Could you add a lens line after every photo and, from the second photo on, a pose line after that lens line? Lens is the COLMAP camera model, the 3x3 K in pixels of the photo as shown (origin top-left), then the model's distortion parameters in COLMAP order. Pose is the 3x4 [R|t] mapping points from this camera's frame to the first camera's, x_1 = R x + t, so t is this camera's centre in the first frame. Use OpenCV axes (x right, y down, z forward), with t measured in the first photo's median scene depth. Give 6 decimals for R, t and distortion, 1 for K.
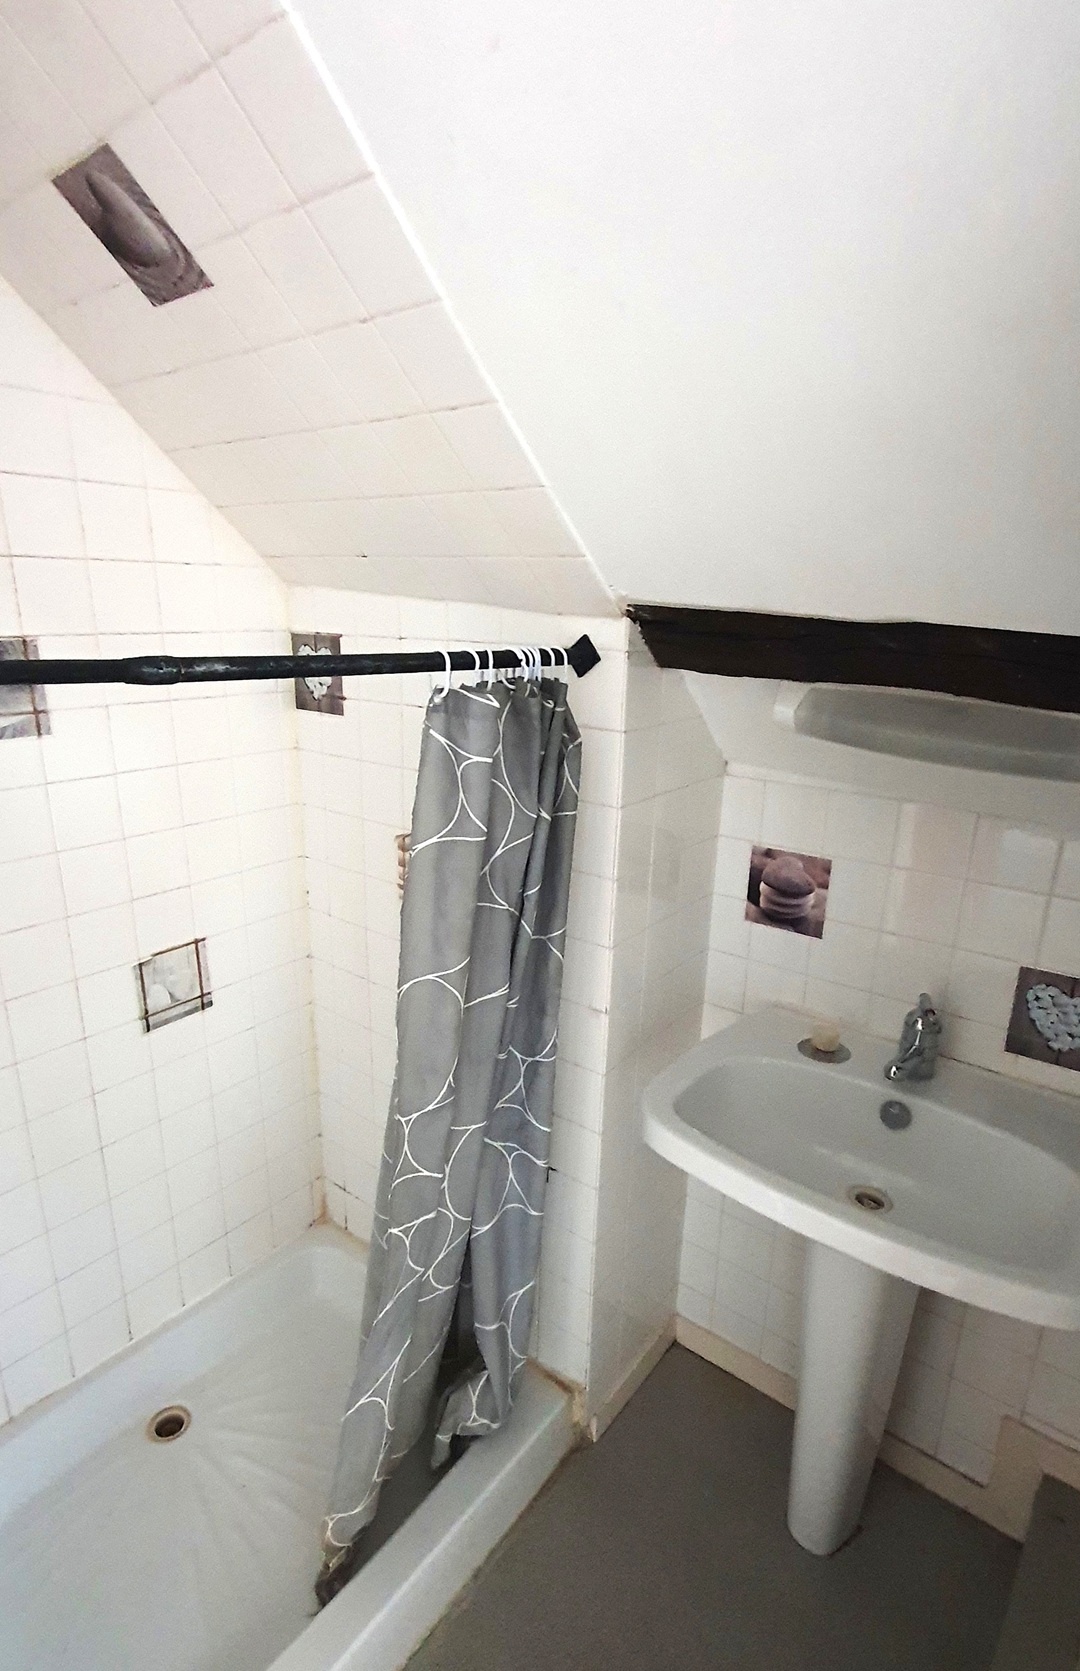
lens RADIAL K [[840.6, 0, 540.0], [0, 840.6, 835.5], [0, 0, 1]] dist [-0.000105, 0.000047]
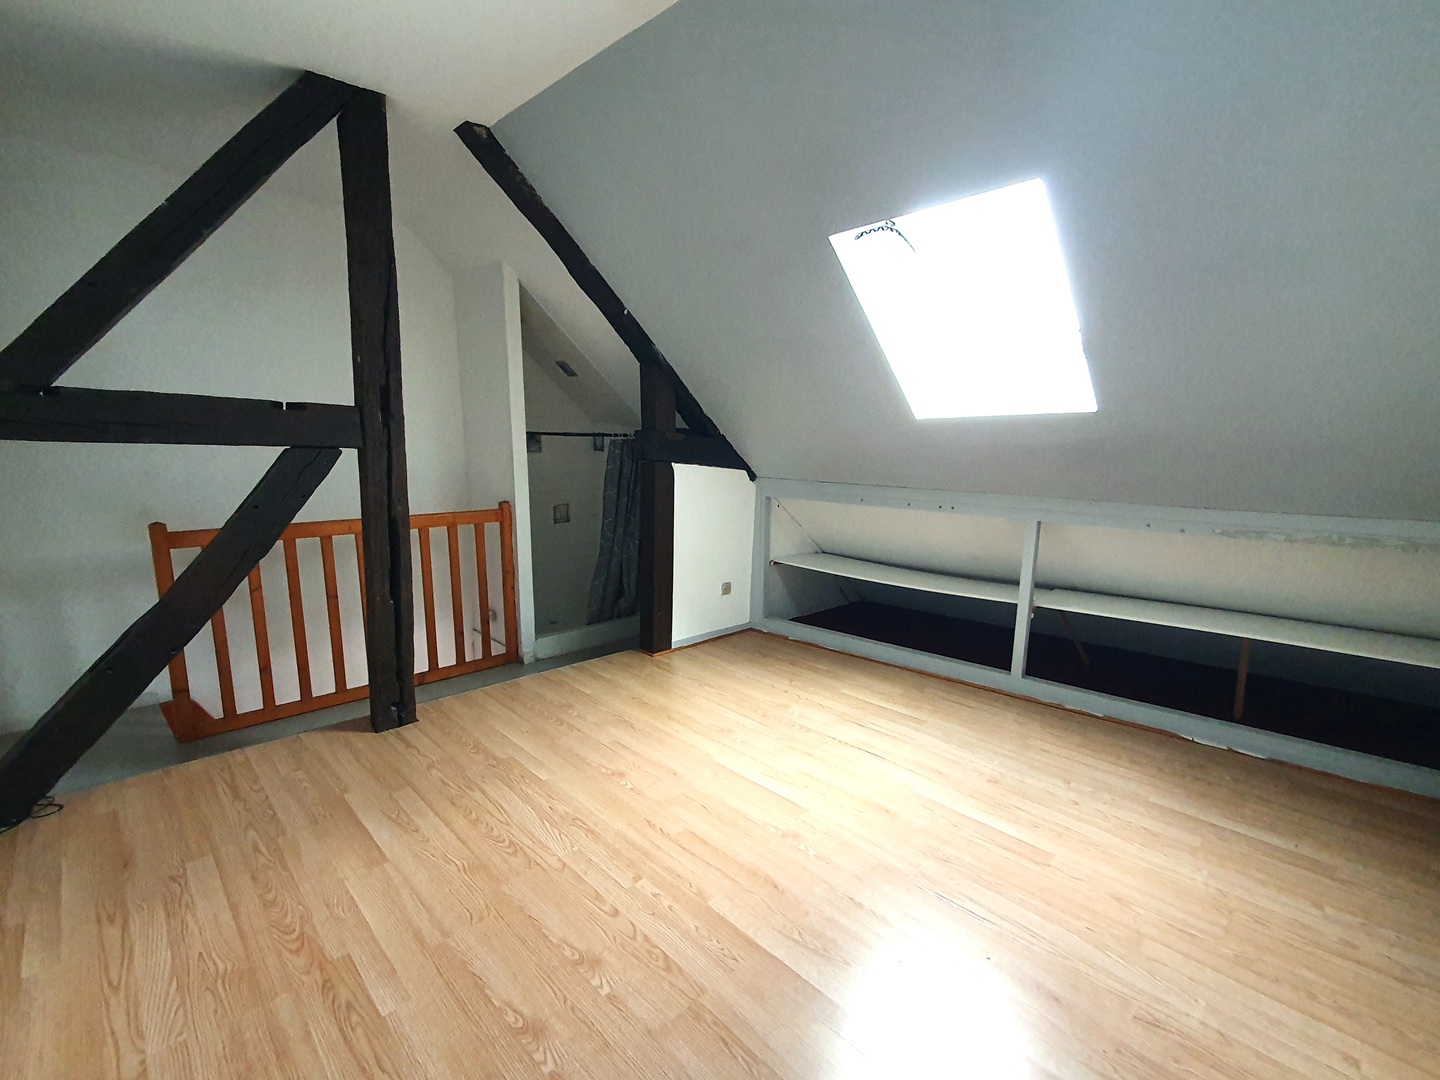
lens RADIAL K [[669.2, 0, 720.0], [0, 669.2, 540.0], [0, 0, 1]] dist [0.002589, 0.007256]
pose [[0.989762, 0.020162, -0.141293, 1.044292], [-0.032071, 0.996073, -0.082522, 0.709150], [0.139074, 0.086208, 0.986522, -2.763633]]
